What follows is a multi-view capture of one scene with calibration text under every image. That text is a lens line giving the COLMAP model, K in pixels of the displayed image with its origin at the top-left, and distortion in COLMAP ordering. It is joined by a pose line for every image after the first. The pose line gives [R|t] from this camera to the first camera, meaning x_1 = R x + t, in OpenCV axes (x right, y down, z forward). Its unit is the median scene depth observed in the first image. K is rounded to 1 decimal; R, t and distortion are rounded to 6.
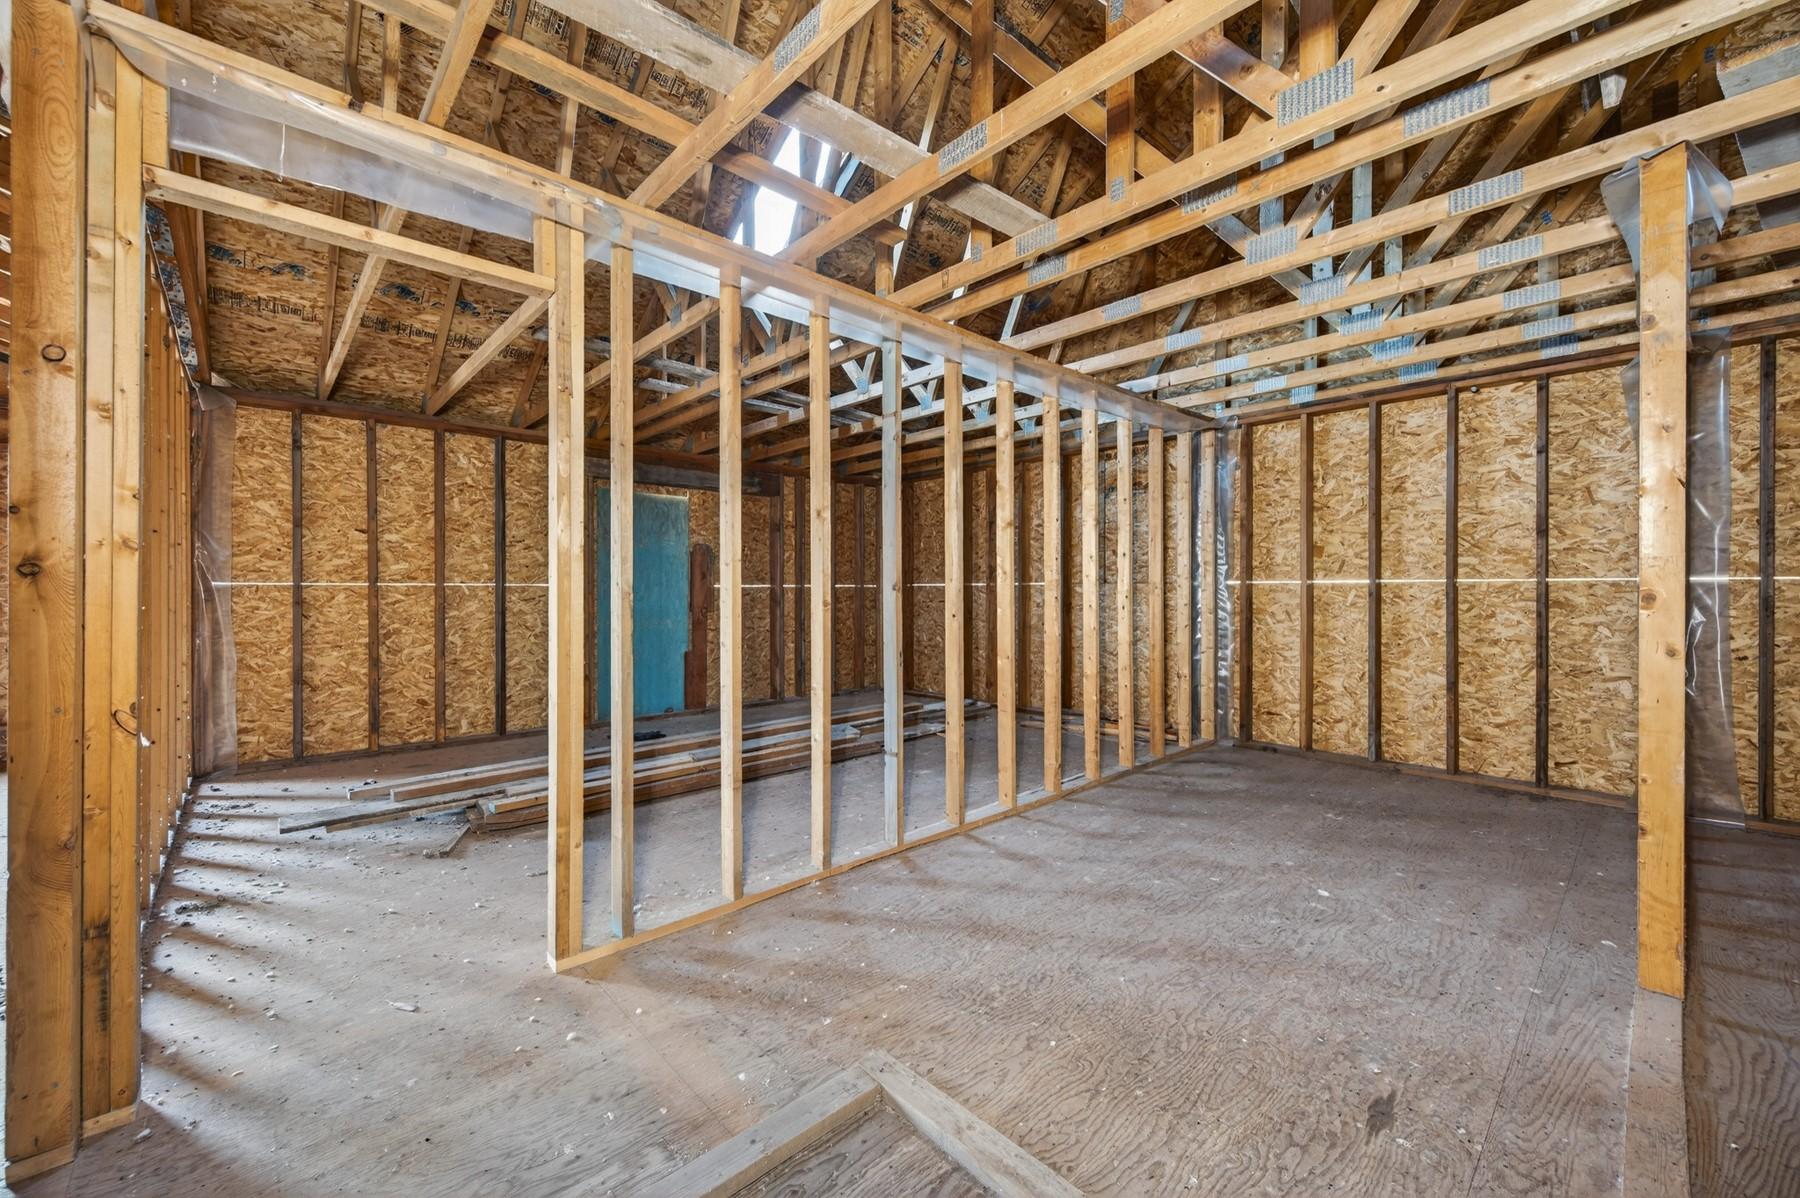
lens RADIAL K [[704.8, 0, 899.9], [0, 704.8, 596.8], [0, 0, 1]] dist [0.000800, 0.000111]
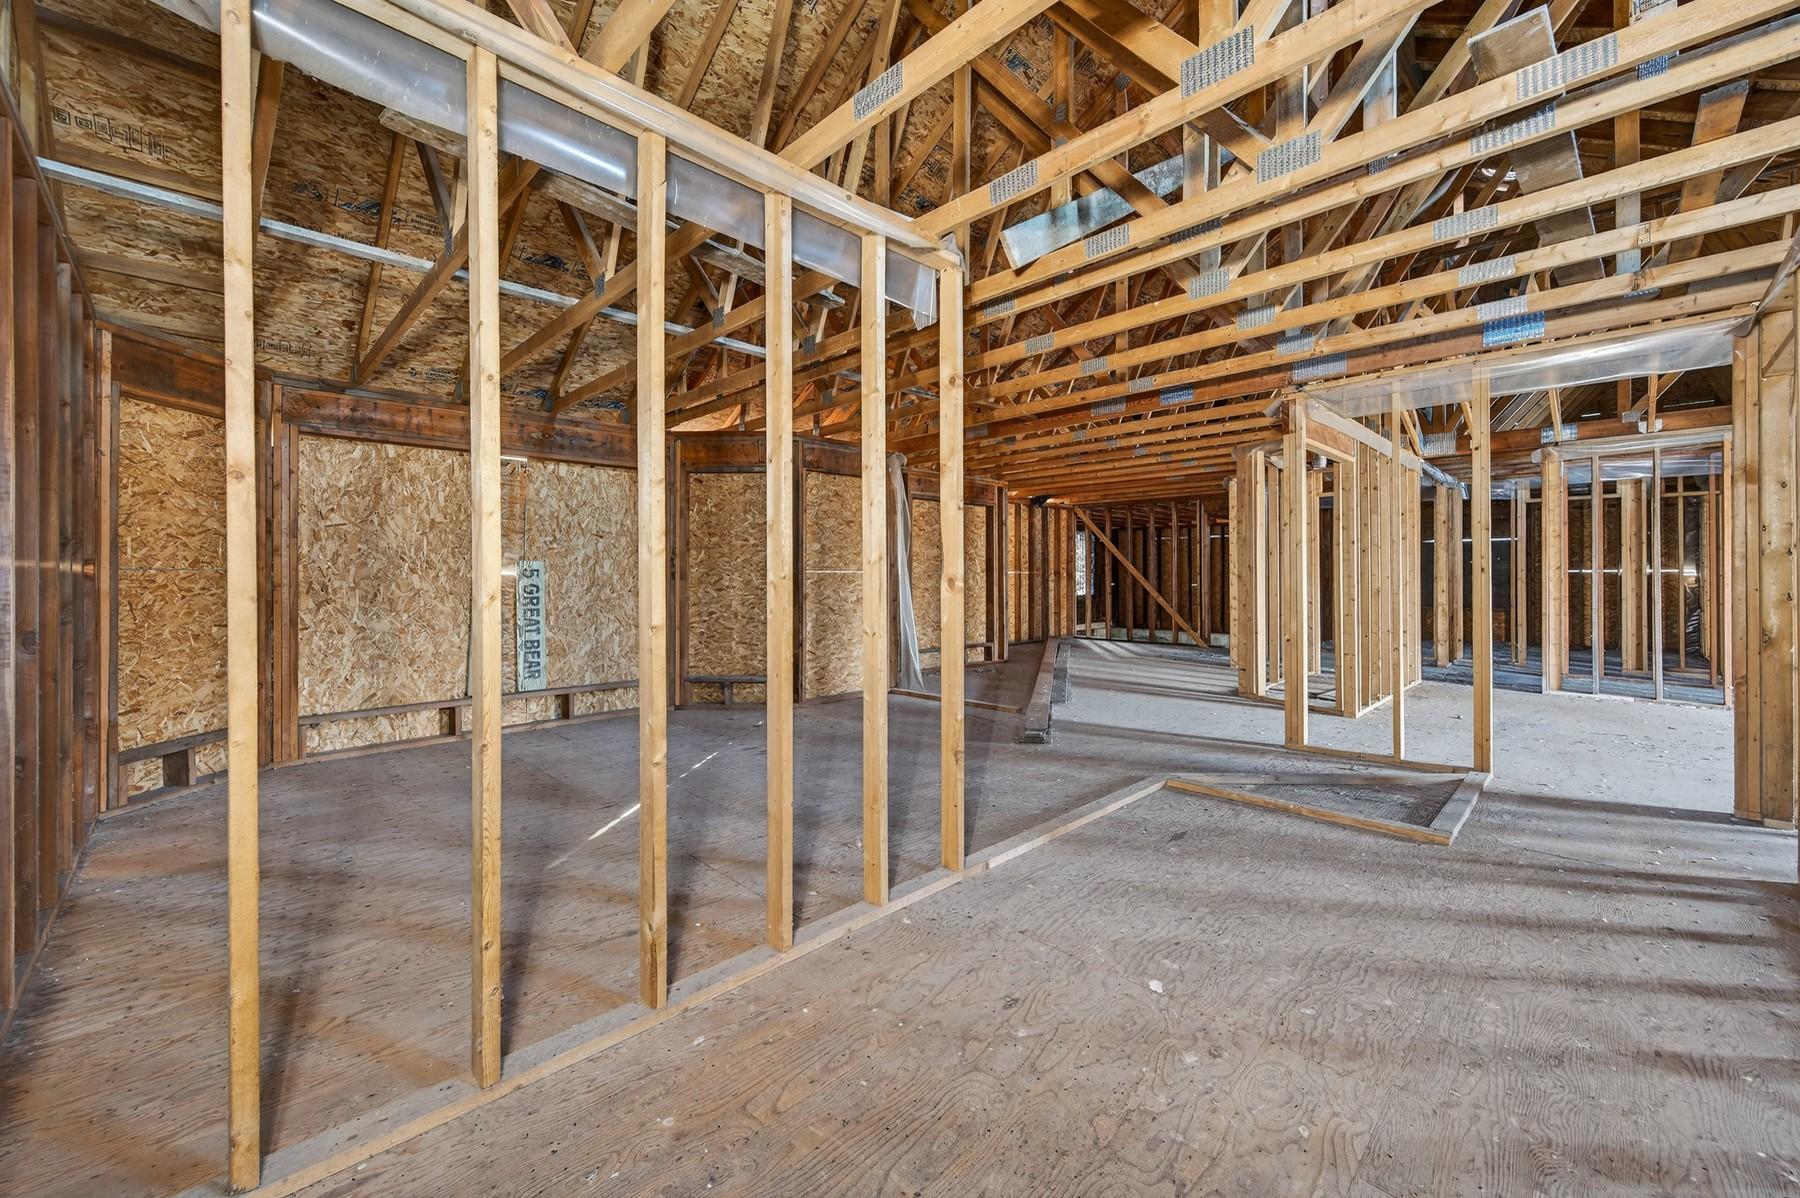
lens RADIAL K [[704.8, 0, 899.9], [0, 704.8, 596.8], [0, 0, 1]] dist [0.000800, 0.000111]
pose [[-0.999494, 0.004251, -0.031532, 0.663897], [0.002989, 0.999197, 0.039946, -0.014624], [0.031677, 0.039832, -0.998704, 1.277687]]
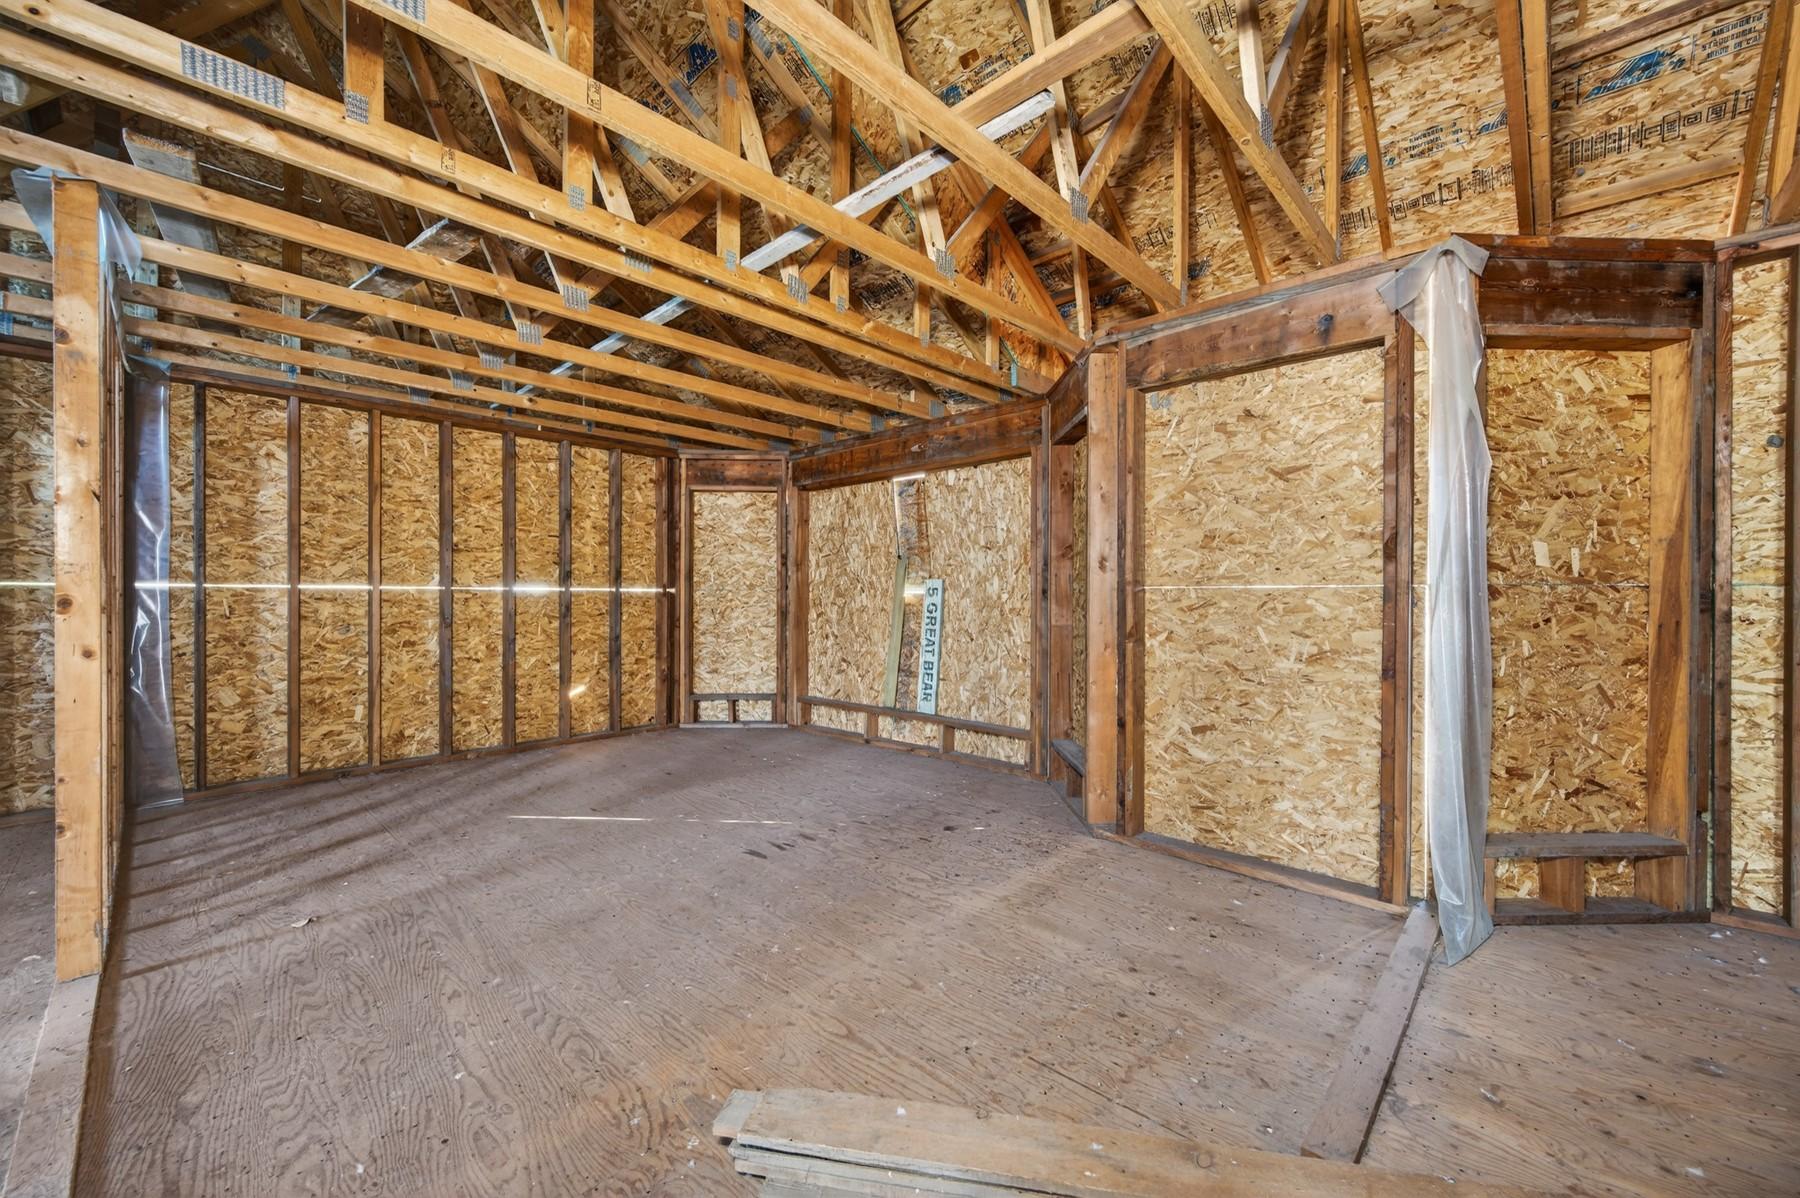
lens RADIAL K [[704.8, 0, 899.9], [0, 704.8, 596.8], [0, 0, 1]] dist [0.000800, 0.000111]
pose [[-0.069882, -0.000571, 0.997555, -0.034174], [0.008228, 0.999965, 0.001149, 0.001055], [-0.997521, 0.008288, -0.069875, -0.088423]]
